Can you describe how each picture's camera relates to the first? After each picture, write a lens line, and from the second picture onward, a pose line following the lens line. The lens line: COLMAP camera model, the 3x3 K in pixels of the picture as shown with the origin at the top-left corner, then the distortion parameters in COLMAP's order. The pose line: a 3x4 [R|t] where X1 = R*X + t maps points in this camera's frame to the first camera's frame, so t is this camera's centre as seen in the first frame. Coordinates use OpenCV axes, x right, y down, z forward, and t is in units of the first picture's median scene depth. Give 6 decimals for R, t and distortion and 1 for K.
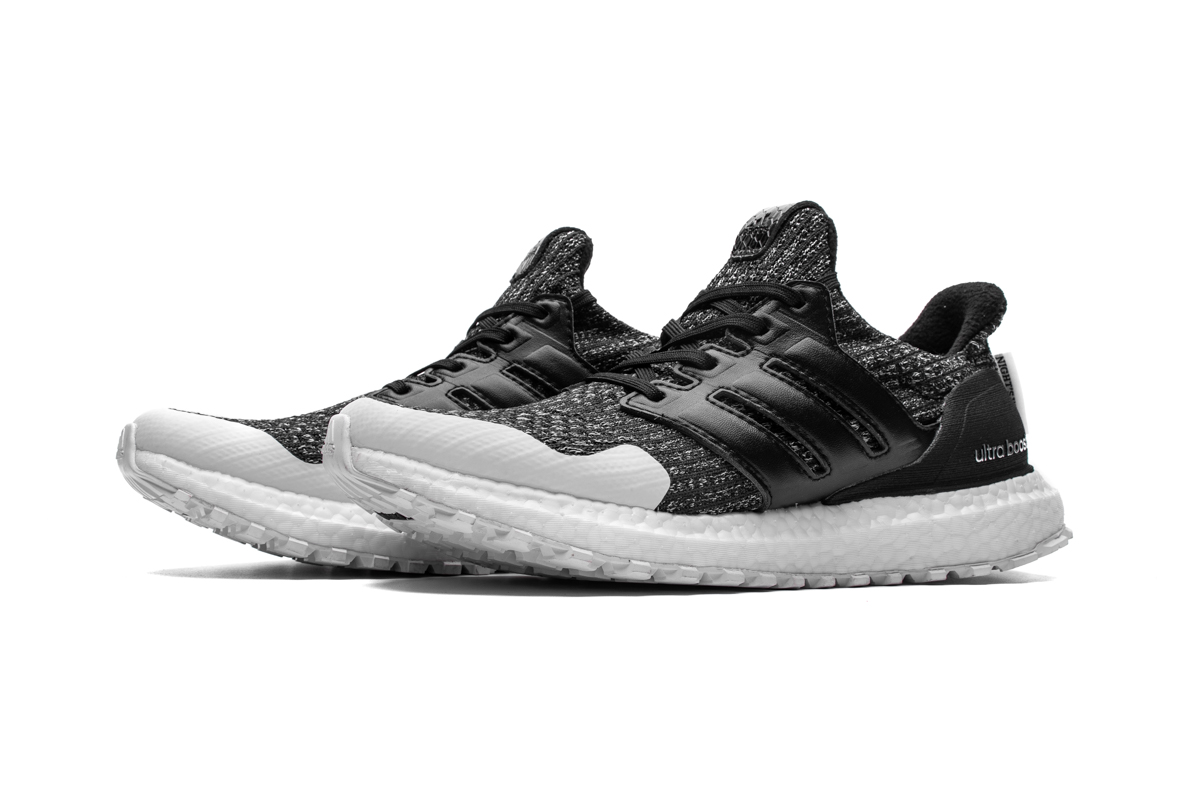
lens RADIAL K [[1653.9, 0, 599.4], [0, 1653.9, 404.8], [0, 0, 1]] dist [-0.029670, 0.000000]
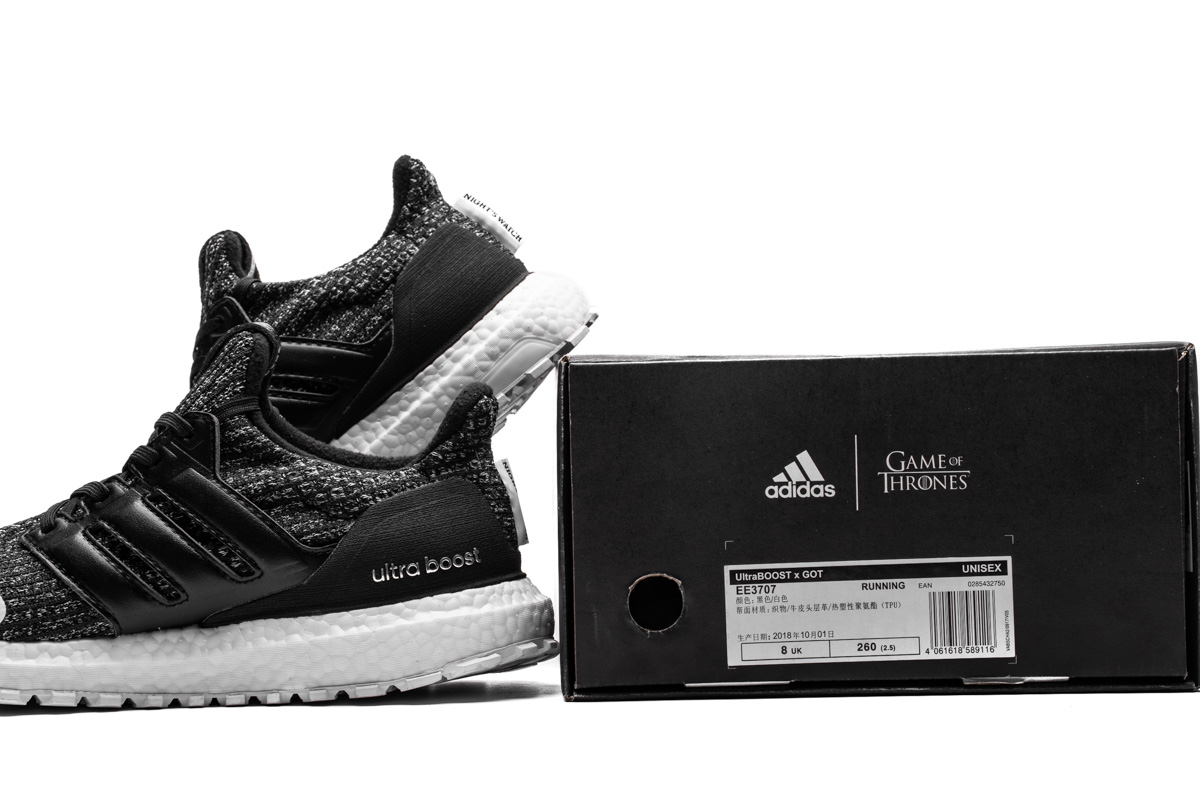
lens RADIAL K [[2687.3, 0, 599.9], [0, 2687.3, 398.5], [0, 0, 1]] dist [0.088312, 0.000000]
pose [[0.916108, -0.034851, -0.399414, 1.053944], [0.042994, 0.999010, 0.011444, -0.093384], [0.398620, -0.027657, 0.916699, -0.461592]]
